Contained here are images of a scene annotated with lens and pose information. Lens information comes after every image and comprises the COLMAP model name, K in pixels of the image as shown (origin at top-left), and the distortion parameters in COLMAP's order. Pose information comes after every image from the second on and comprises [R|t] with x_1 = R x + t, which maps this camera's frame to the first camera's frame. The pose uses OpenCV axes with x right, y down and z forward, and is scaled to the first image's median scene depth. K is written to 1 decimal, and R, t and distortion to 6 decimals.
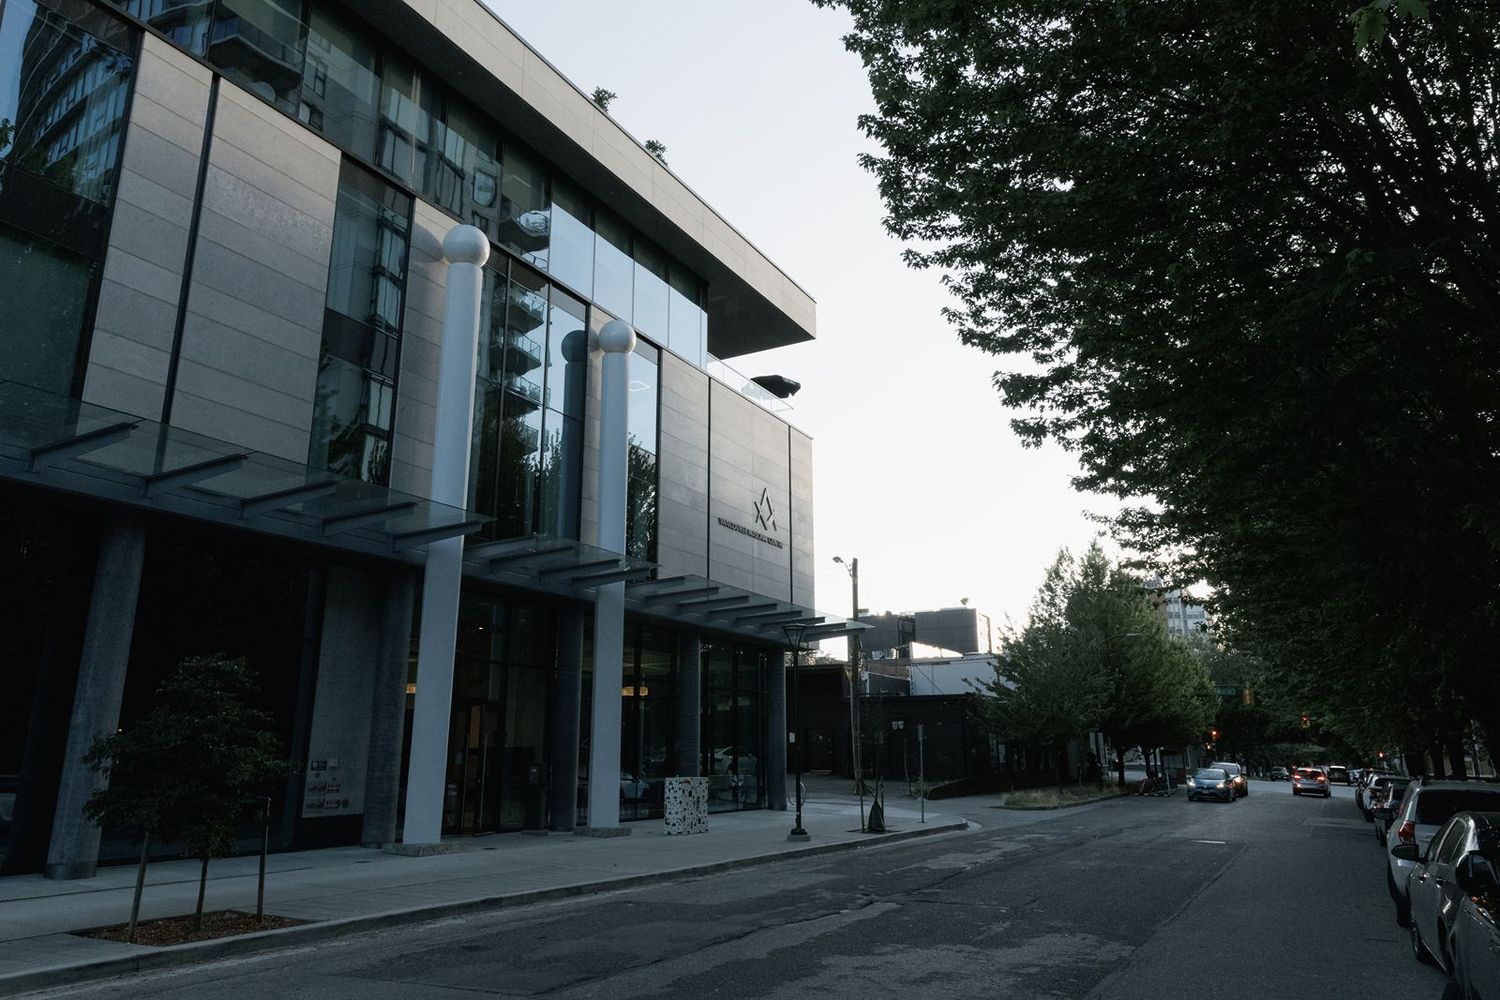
lens RADIAL K [[1001.9, 0, 750.0], [0, 1001.9, 500.0], [0, 0, 1]] dist [0.000410, 0.000040]
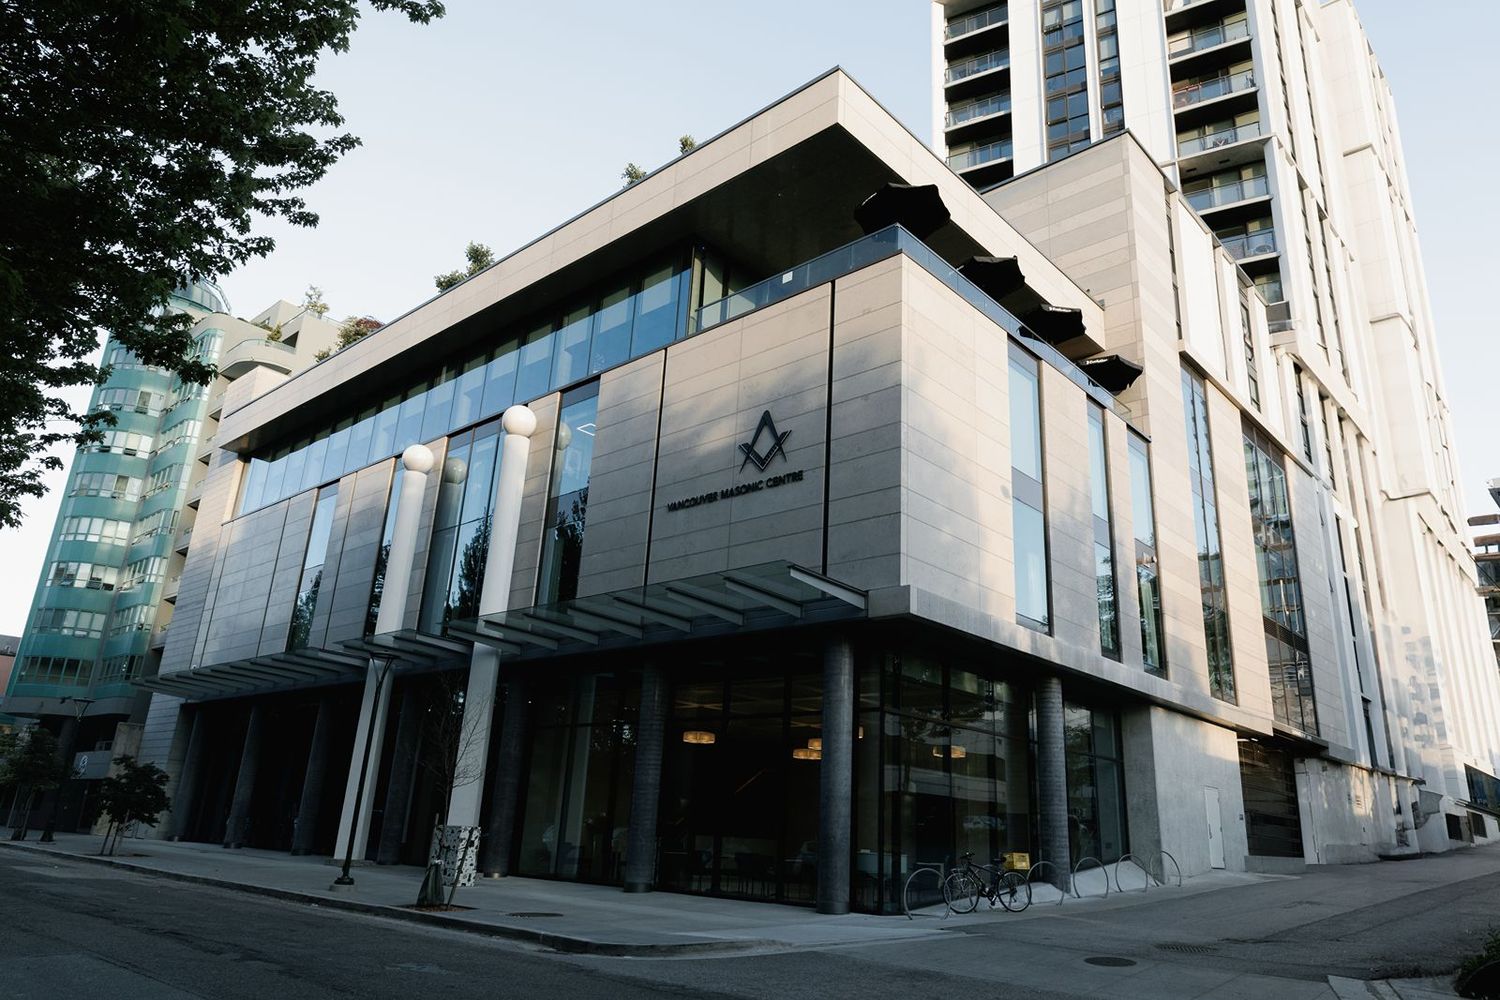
lens RADIAL K [[1001.9, 0, 750.0], [0, 1001.9, 500.0], [0, 0, 1]] dist [0.000410, 0.000040]
pose [[-0.211958, -0.319549, -0.923560, 0.696033], [0.198779, 0.911180, -0.360885, 0.316743], [0.956849, -0.260077, -0.129613, 1.162410]]
